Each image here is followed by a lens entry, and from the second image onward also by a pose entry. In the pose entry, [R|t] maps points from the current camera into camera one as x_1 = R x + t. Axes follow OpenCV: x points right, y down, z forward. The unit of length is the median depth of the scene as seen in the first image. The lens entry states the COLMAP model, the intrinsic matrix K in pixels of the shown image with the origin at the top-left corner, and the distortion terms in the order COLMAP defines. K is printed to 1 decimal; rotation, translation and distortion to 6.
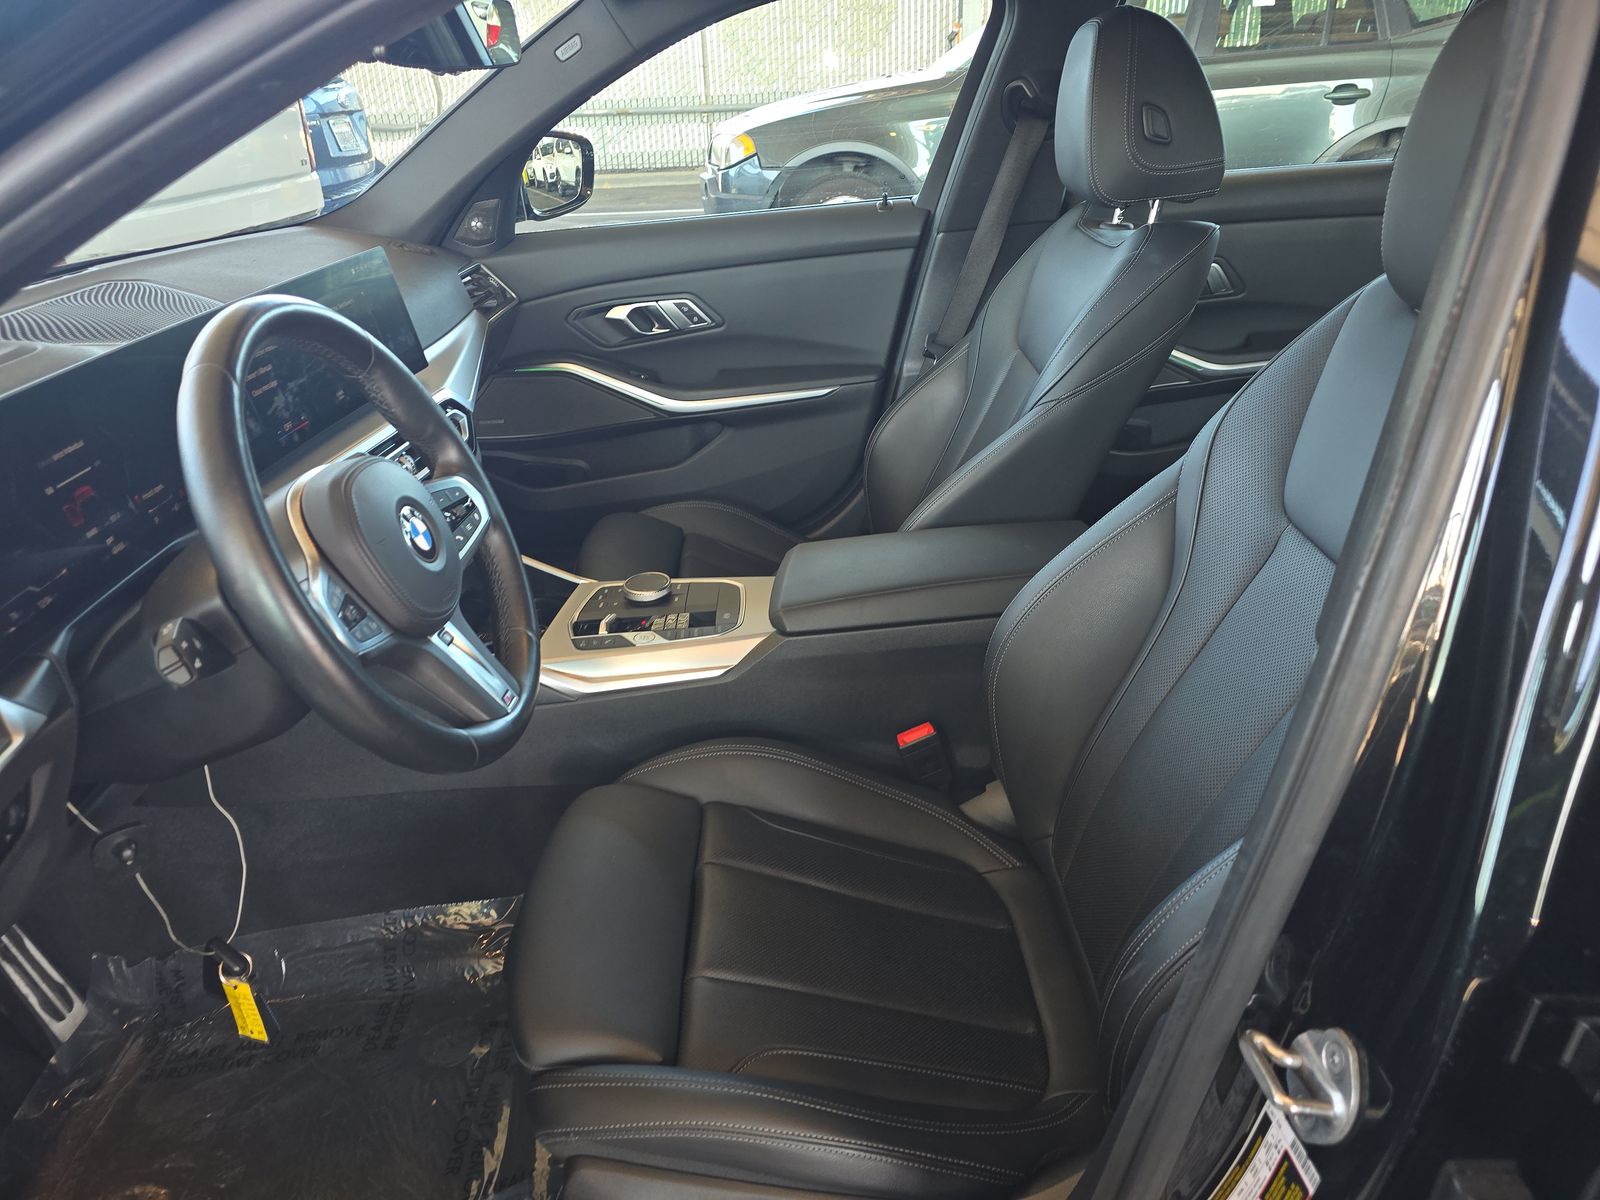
lens RADIAL K [[1068.0, 0, 800.0], [0, 1068.0, 600.0], [0, 0, 1]] dist [0.051586, -0.043635]
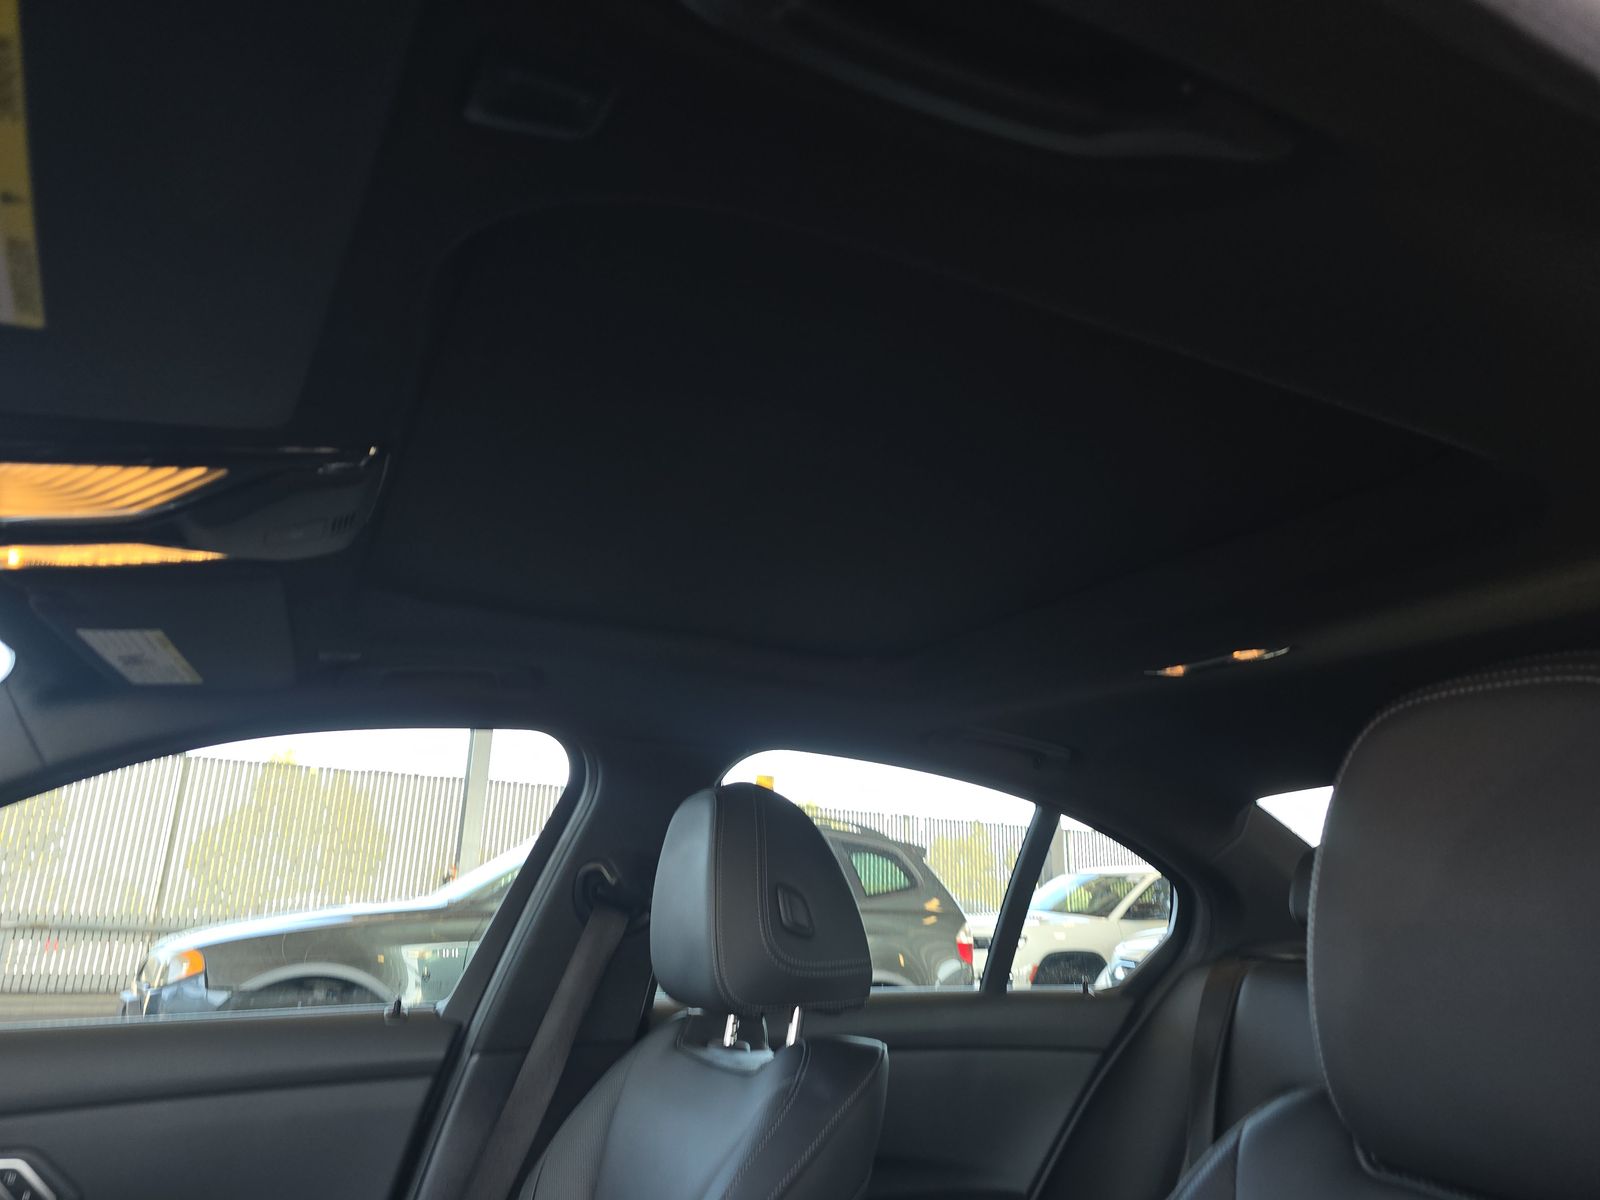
lens RADIAL K [[1068.0, 0, 800.0], [0, 1068.0, 600.0], [0, 0, 1]] dist [0.051586, -0.043635]
pose [[0.902752, 0.189427, 0.386207, -0.008199], [0.123750, 0.745501, -0.654916, -0.067567], [-0.411976, 0.639020, 0.649561, 0.241555]]
